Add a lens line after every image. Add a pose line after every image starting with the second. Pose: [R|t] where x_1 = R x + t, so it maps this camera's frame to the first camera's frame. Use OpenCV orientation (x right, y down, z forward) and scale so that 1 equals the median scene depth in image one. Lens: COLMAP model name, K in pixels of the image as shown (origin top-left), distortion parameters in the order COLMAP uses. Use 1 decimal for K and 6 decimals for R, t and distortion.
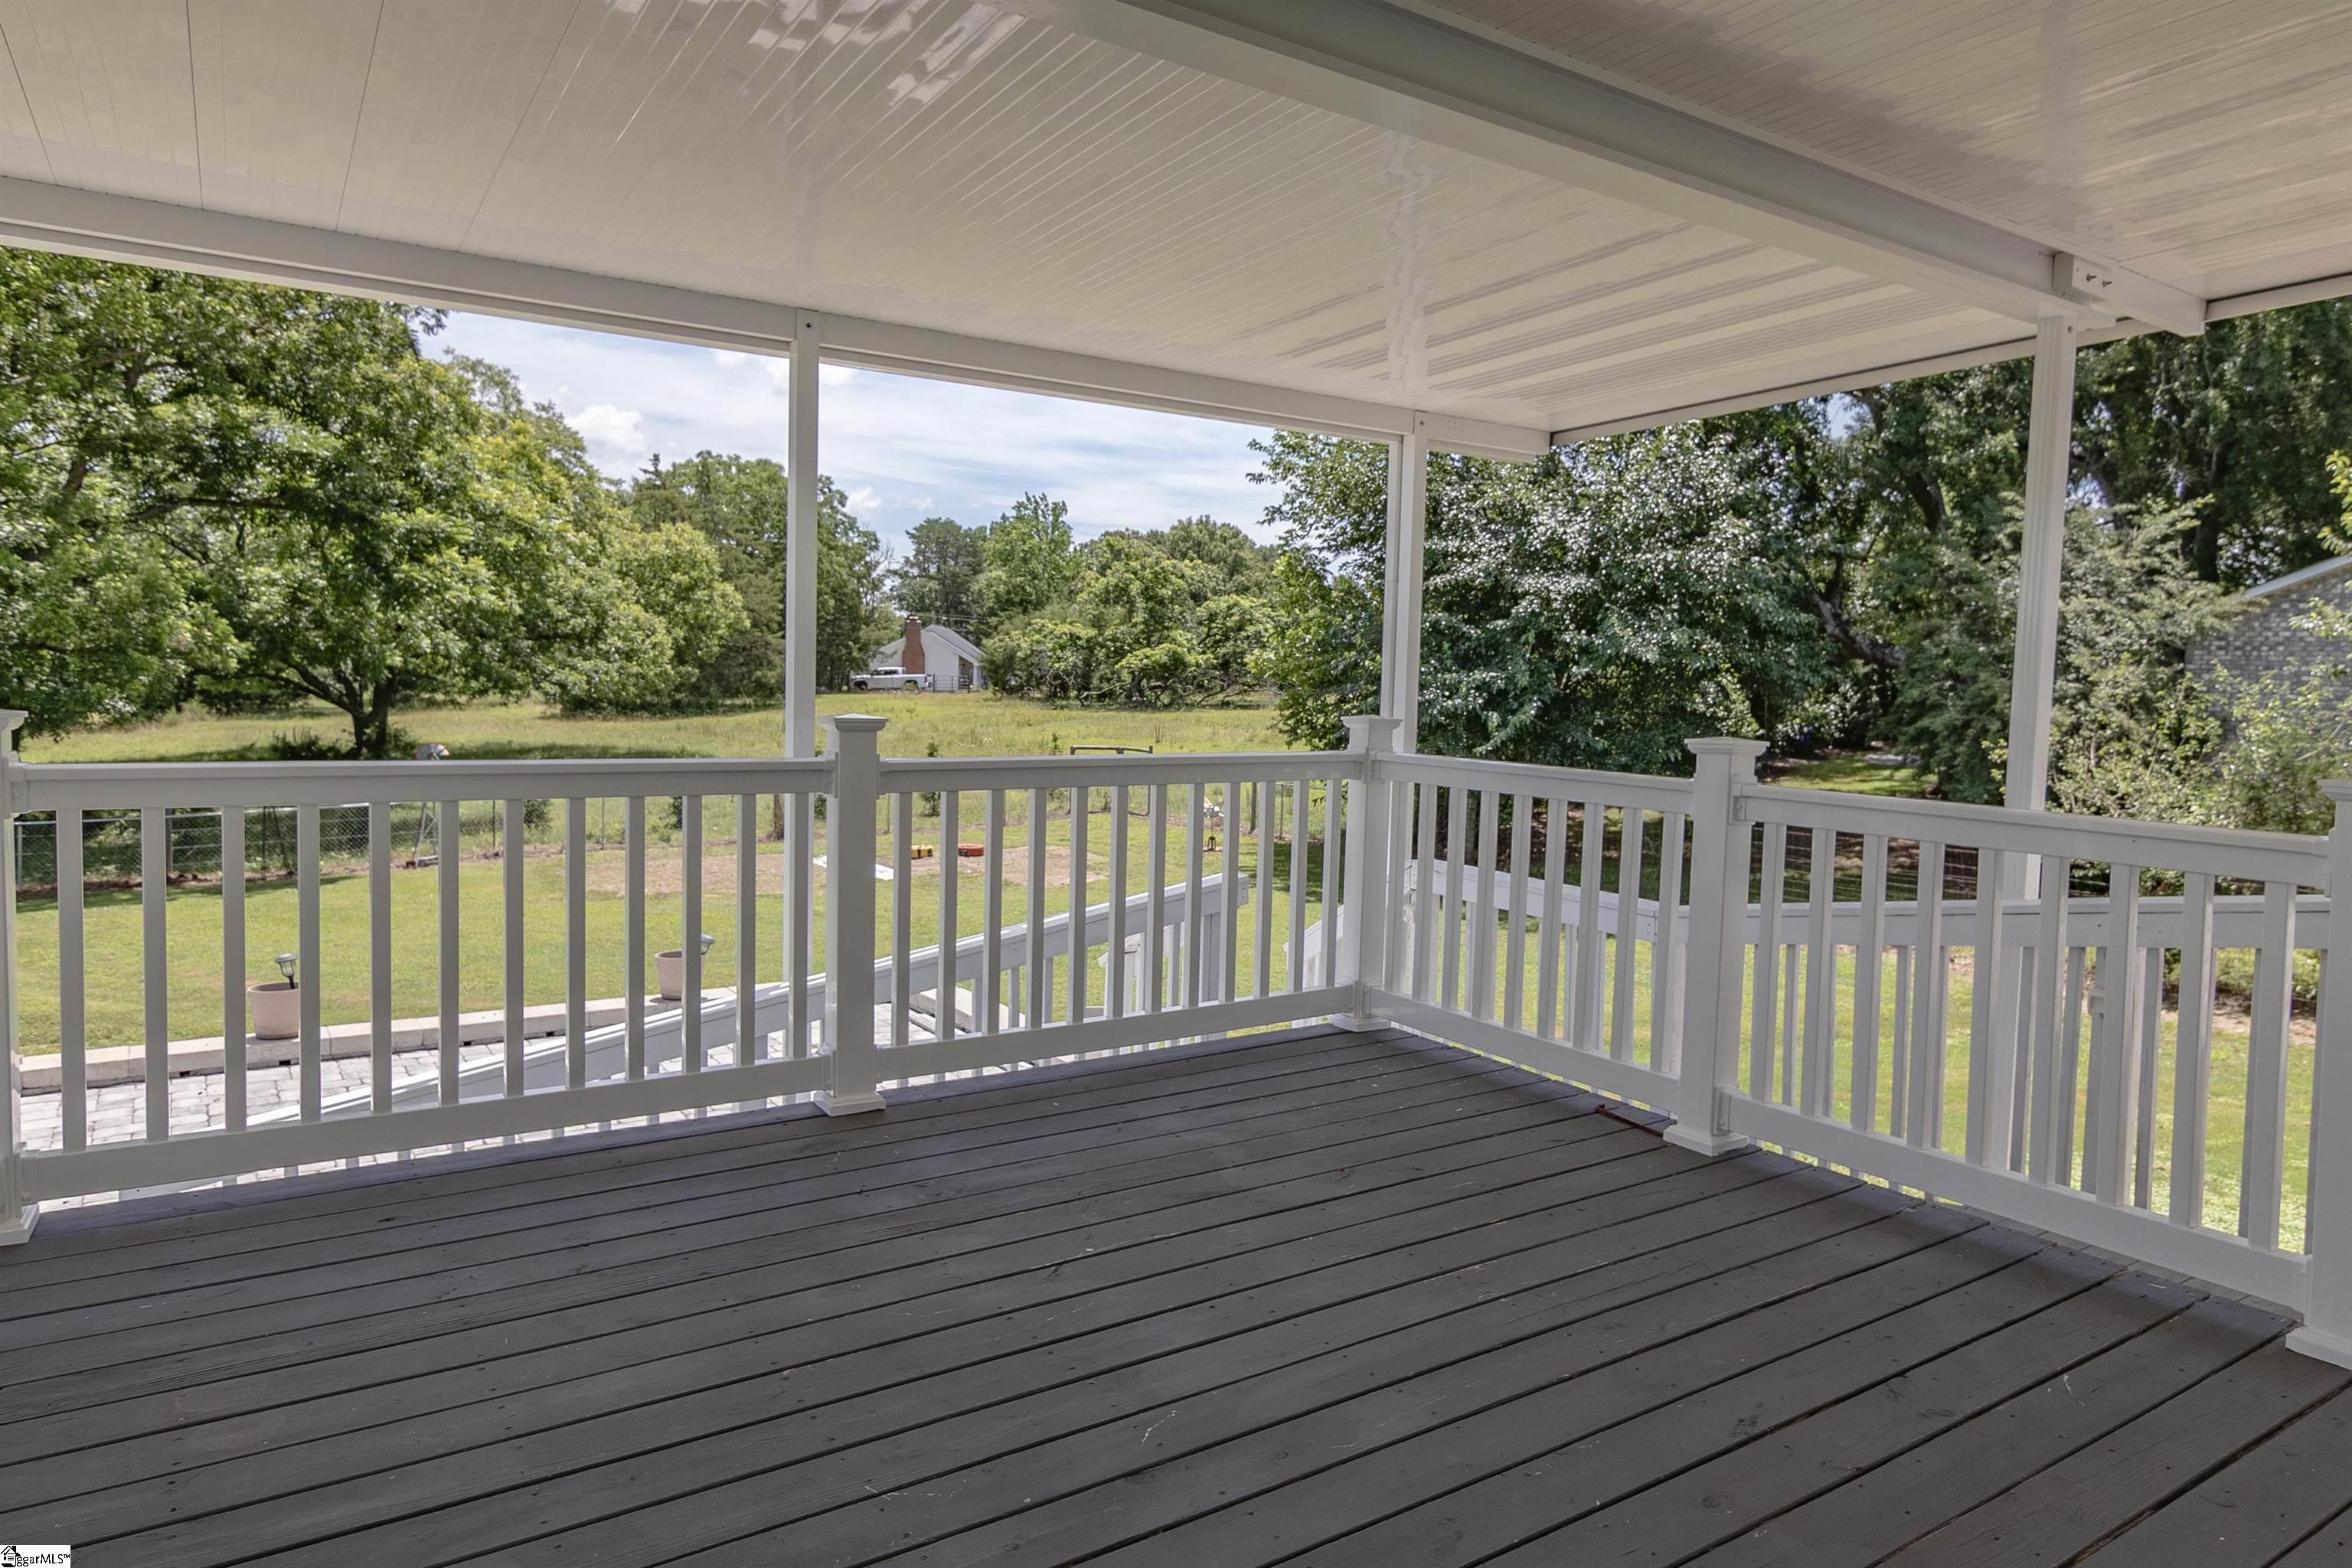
lens RADIAL K [[1491.1, 0, 1221.1], [0, 1491.1, 764.6], [0, 0, 1]] dist [0.000414, 0.002168]
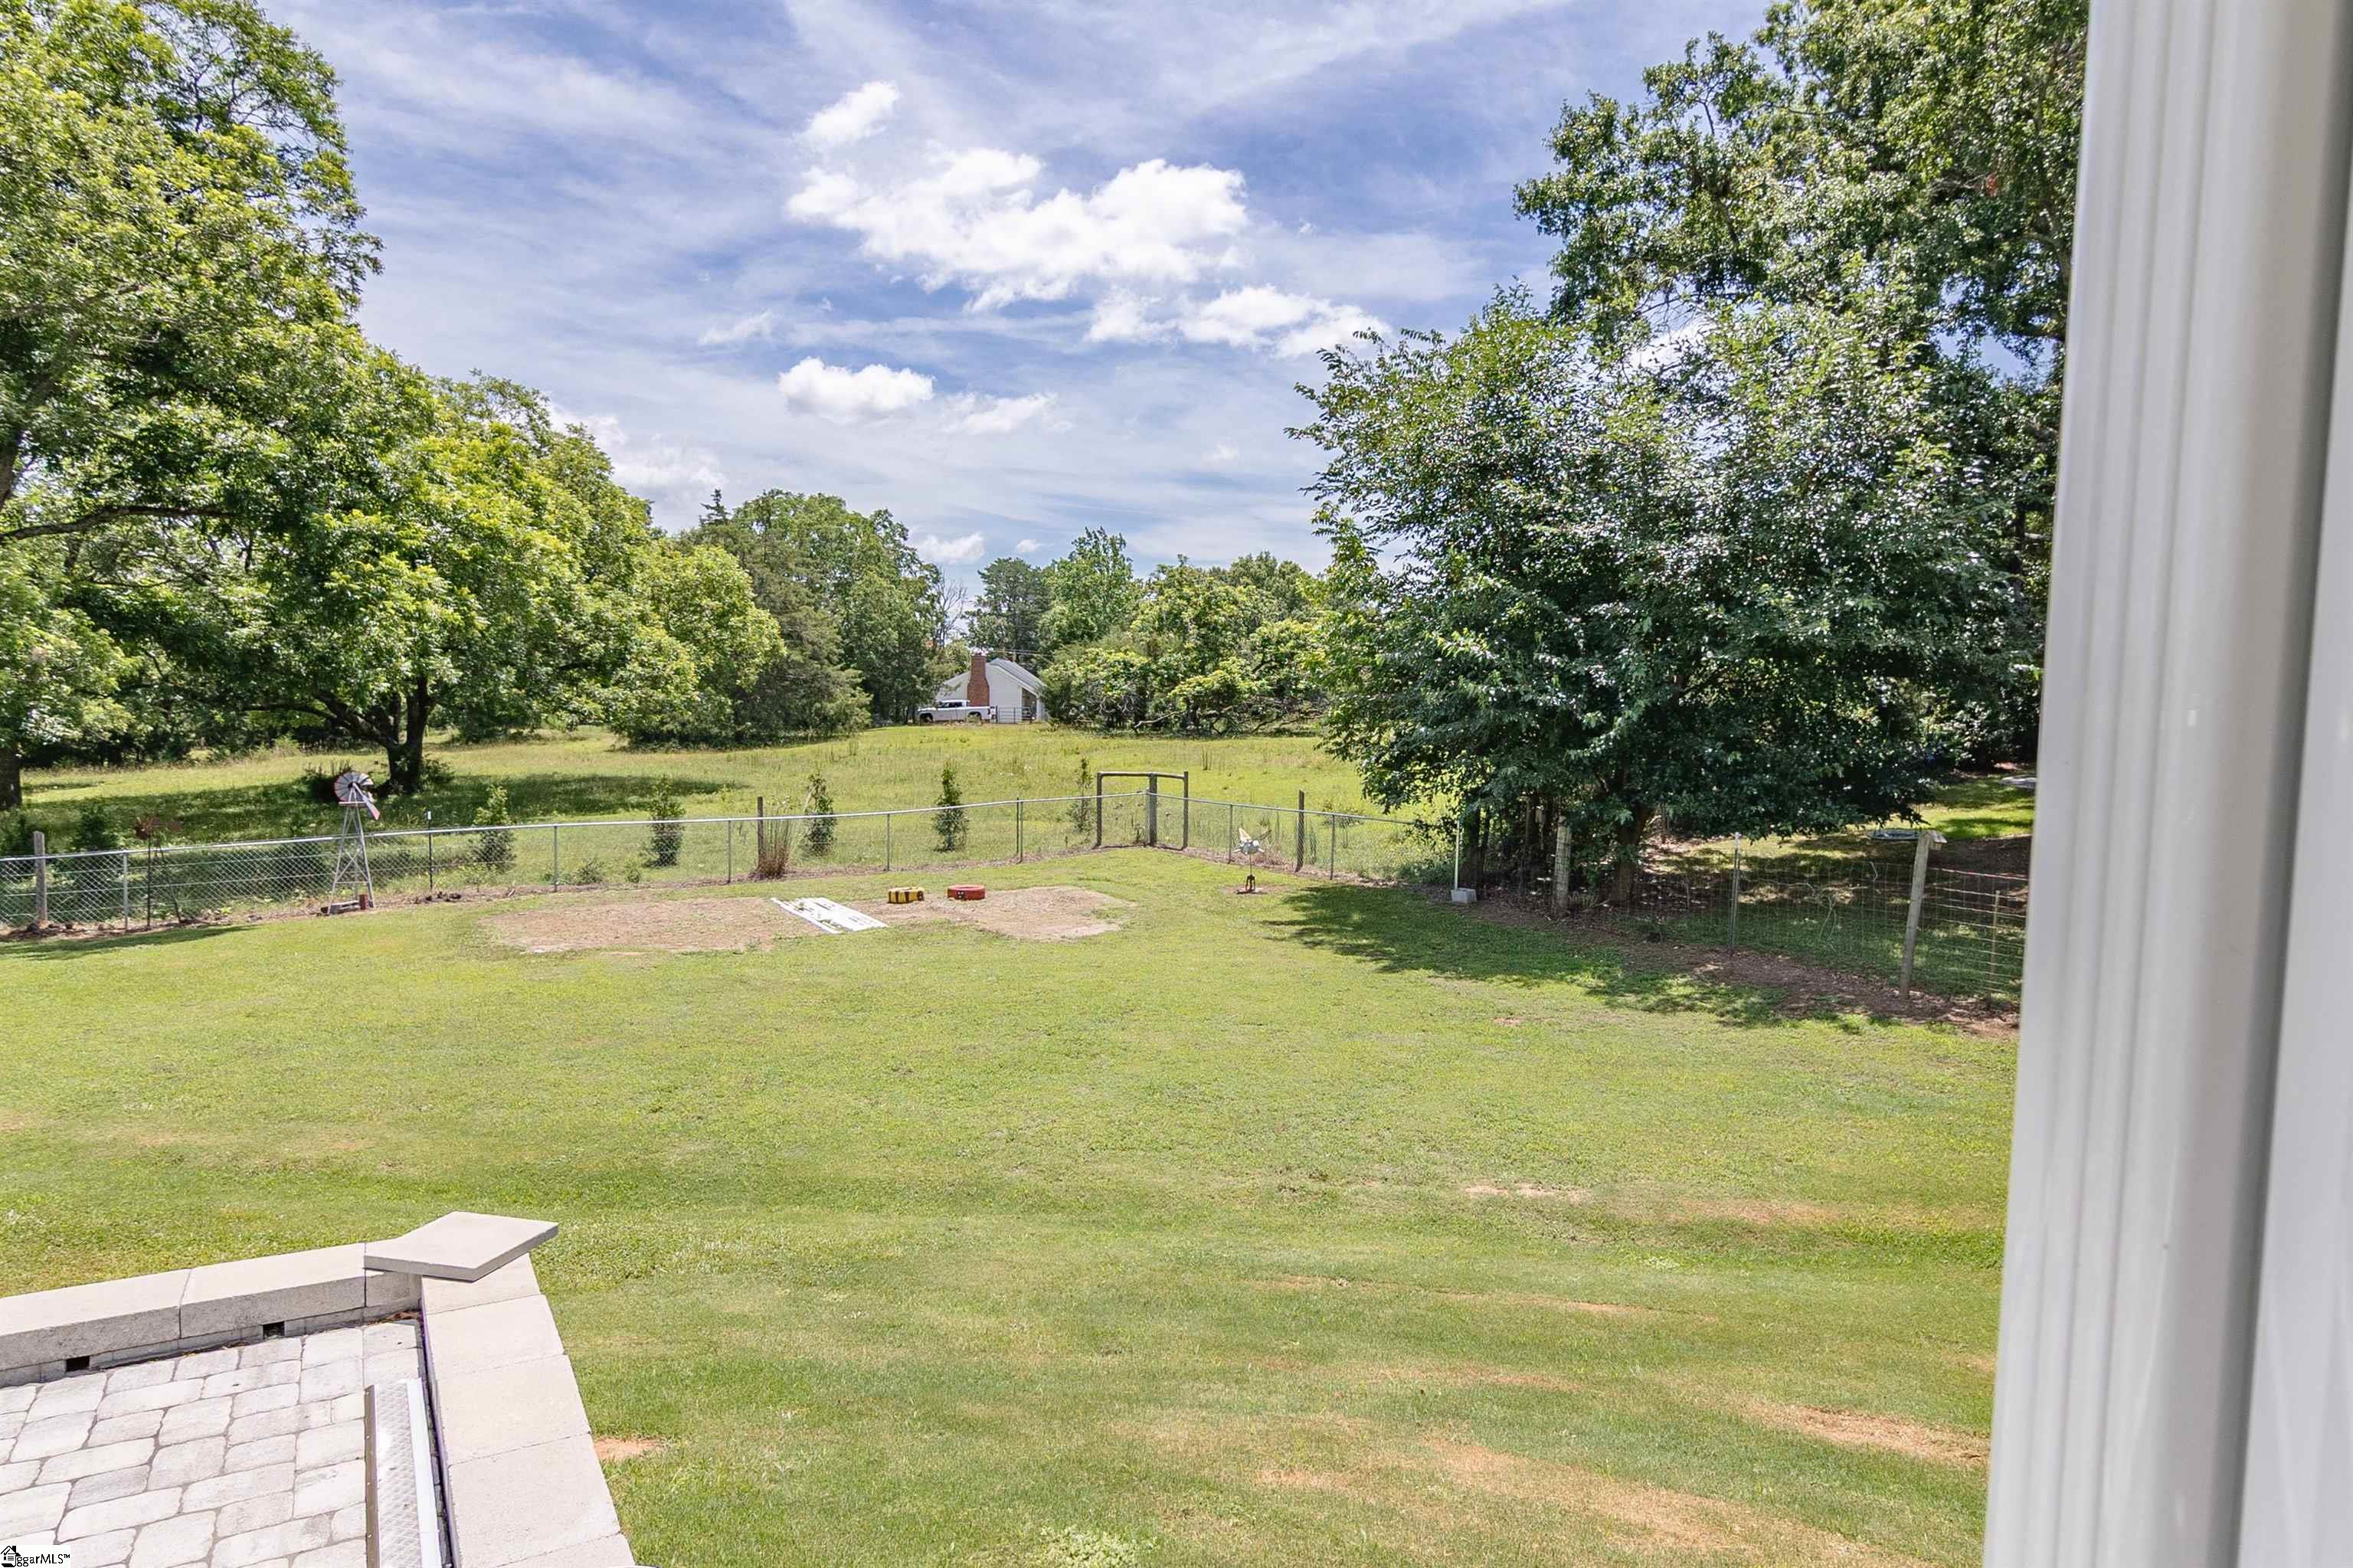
lens RADIAL K [[1386.1, 0, 1186.4], [0, 1386.1, 804.8], [0, 0, 1]] dist [0.004347, -0.000205]
pose [[0.997459, -0.004428, -0.071102, 0.006858], [0.004978, 0.999959, 0.007567, 0.000643], [0.071066, -0.007902, 0.997440, 0.100357]]
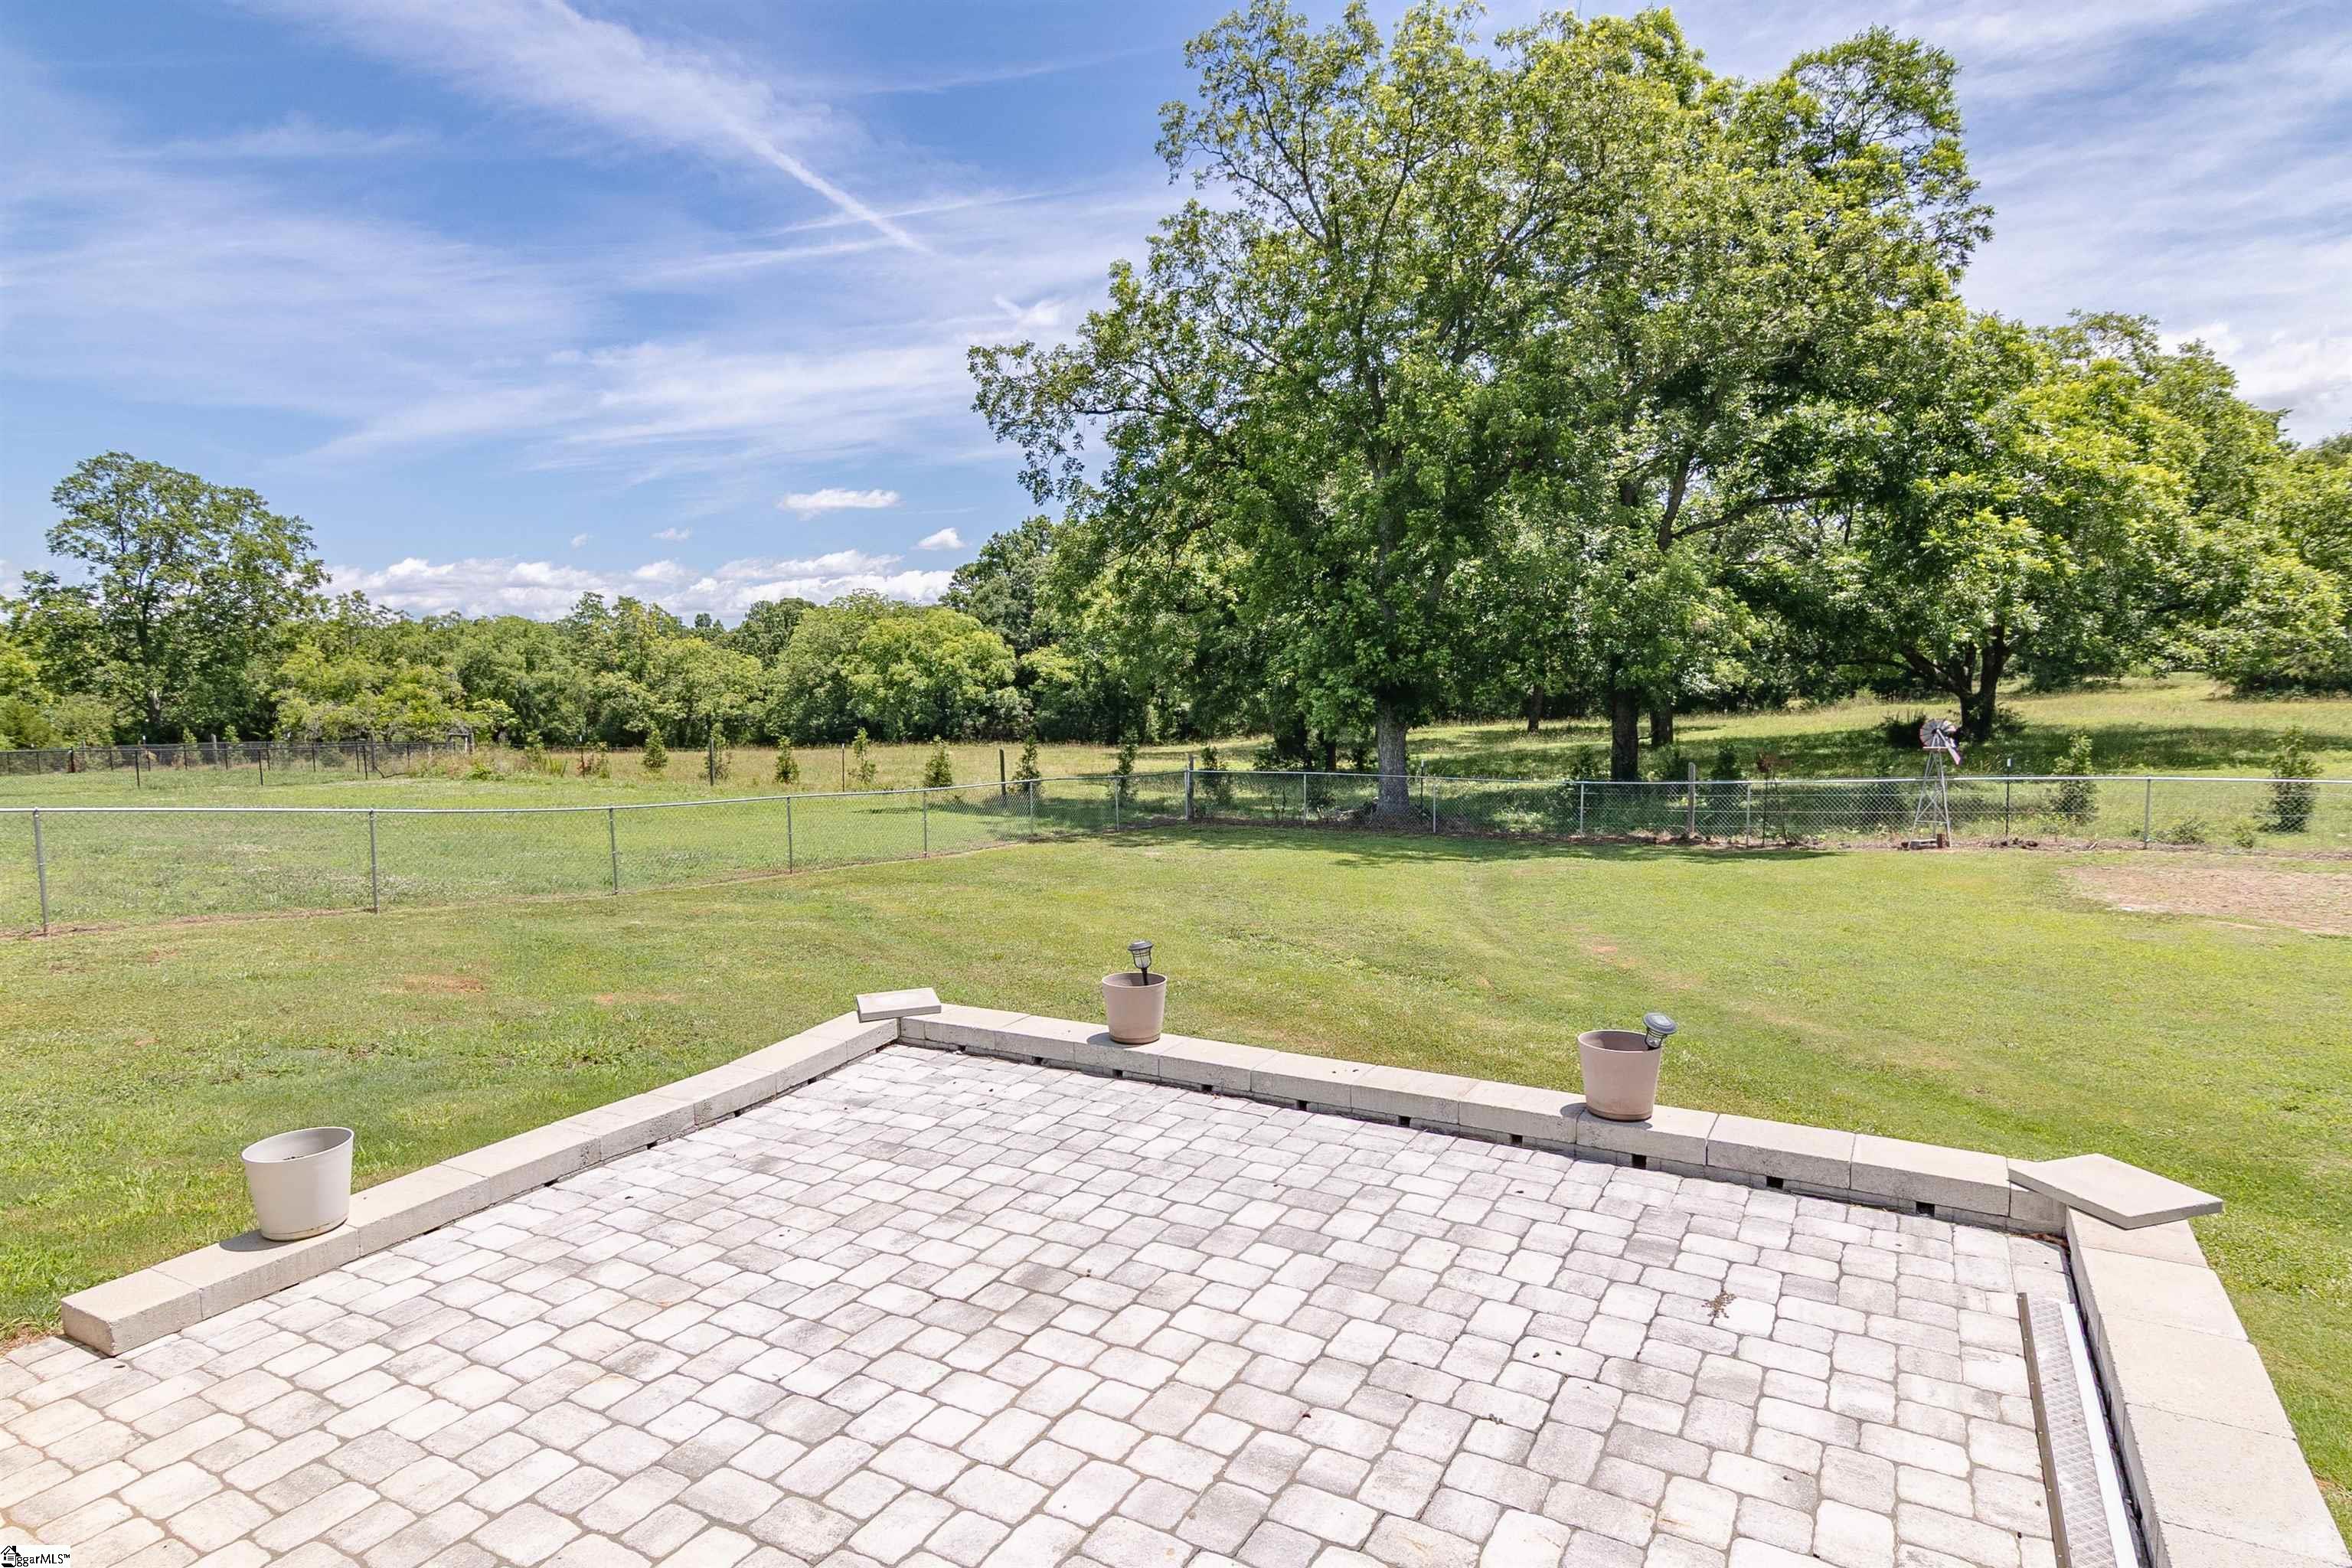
lens RADIAL K [[1306.2, 0, 1170.8], [0, 1306.2, 771.6], [0, 0, 1]] dist [0.003560, 0.001432]
pose [[0.426698, 0.040801, -0.903473, 0.003806], [-0.023753, 0.999143, 0.033903, 0.001102], [0.904082, 0.006994, 0.427302, 0.096332]]
